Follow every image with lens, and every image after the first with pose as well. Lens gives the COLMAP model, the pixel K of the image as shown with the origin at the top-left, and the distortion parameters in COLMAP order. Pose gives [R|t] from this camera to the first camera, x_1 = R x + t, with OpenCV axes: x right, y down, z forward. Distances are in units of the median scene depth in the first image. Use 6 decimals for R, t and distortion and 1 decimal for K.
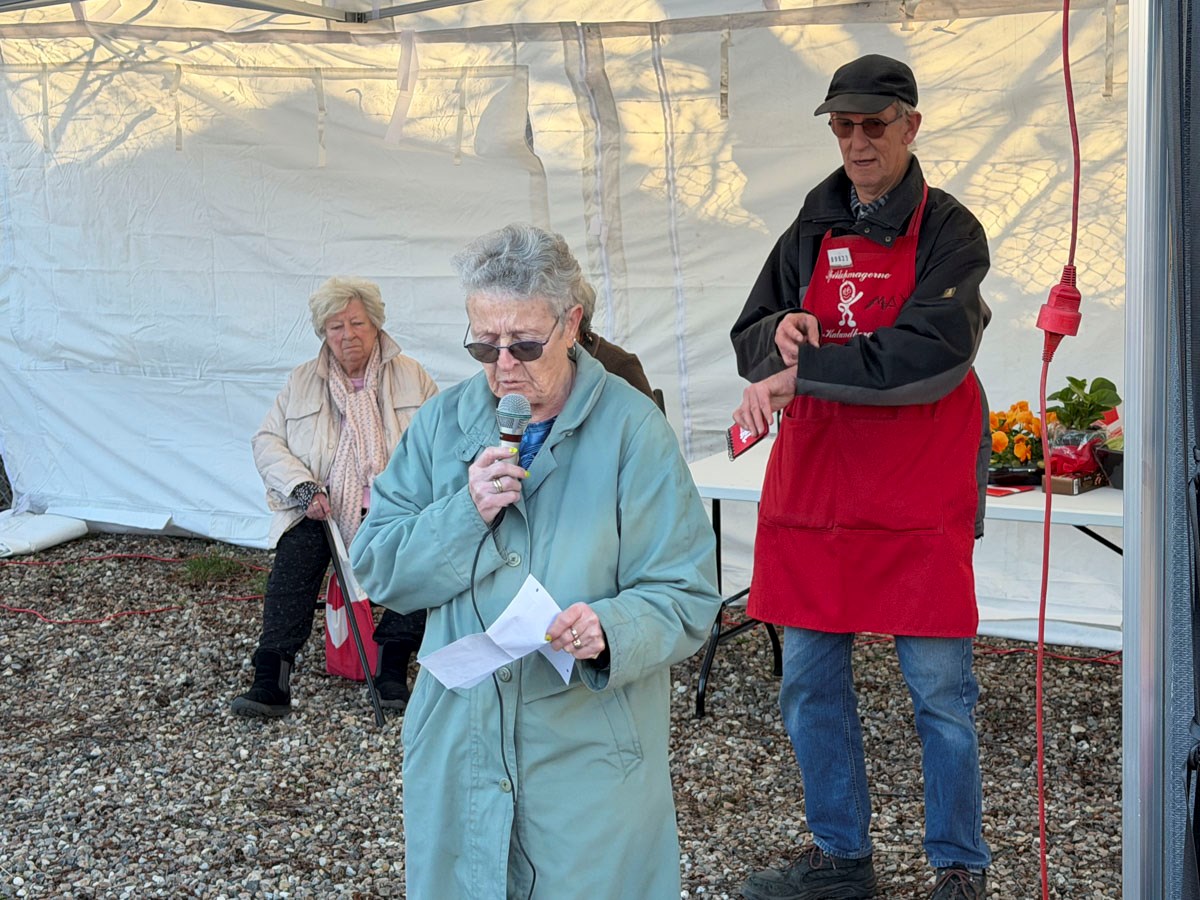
lens RADIAL K [[2143.3, 0, 600.0], [0, 2143.3, 450.0], [0, 0, 1]] dist [0.197754, -0.168238]
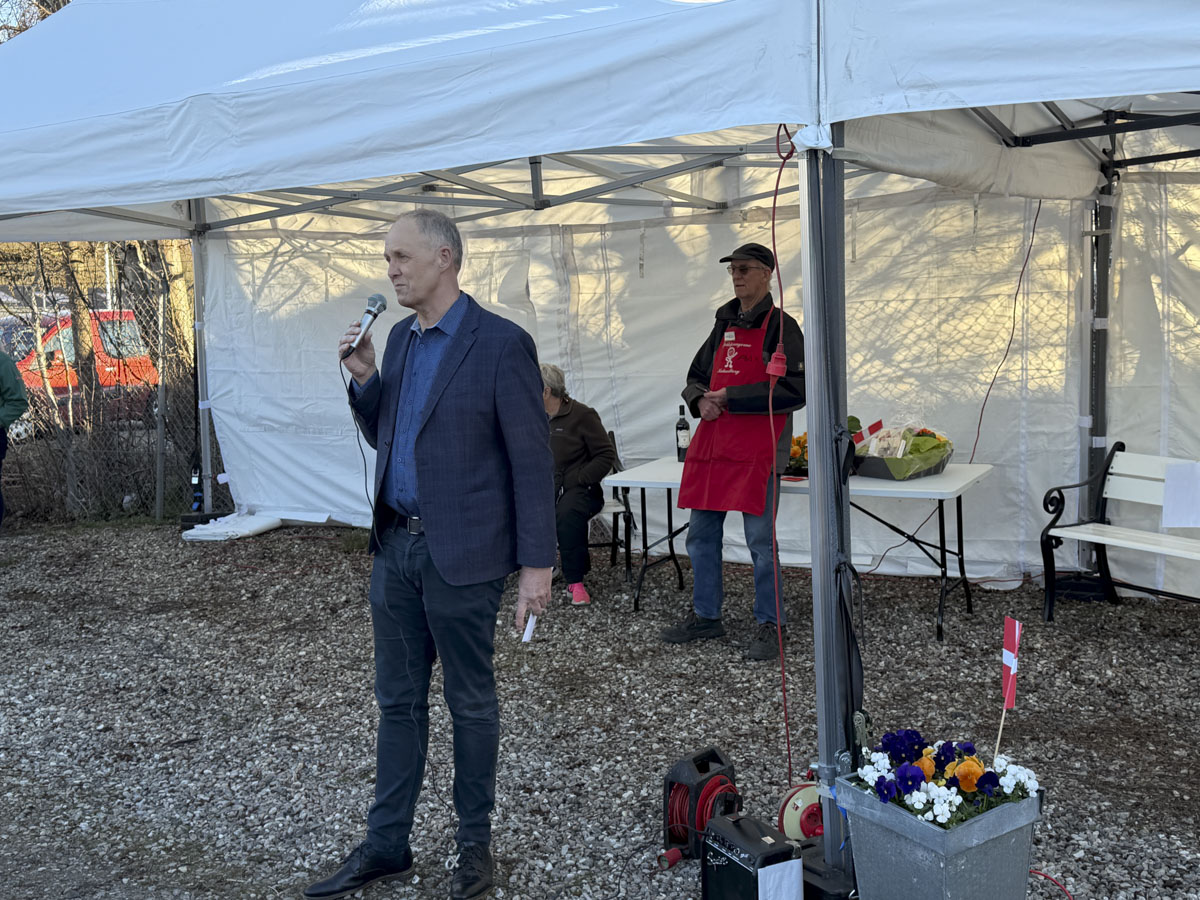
lens RADIAL K [[1392.6, 0, 600.0], [0, 1392.6, 450.0], [0, 0, 1]] dist [0.202641, -0.448091]
pose [[0.999770, -0.019693, 0.008531, 0.009118], [0.019954, 0.999296, -0.031767, 0.026156], [-0.007900, 0.031930, 0.999459, -0.158499]]
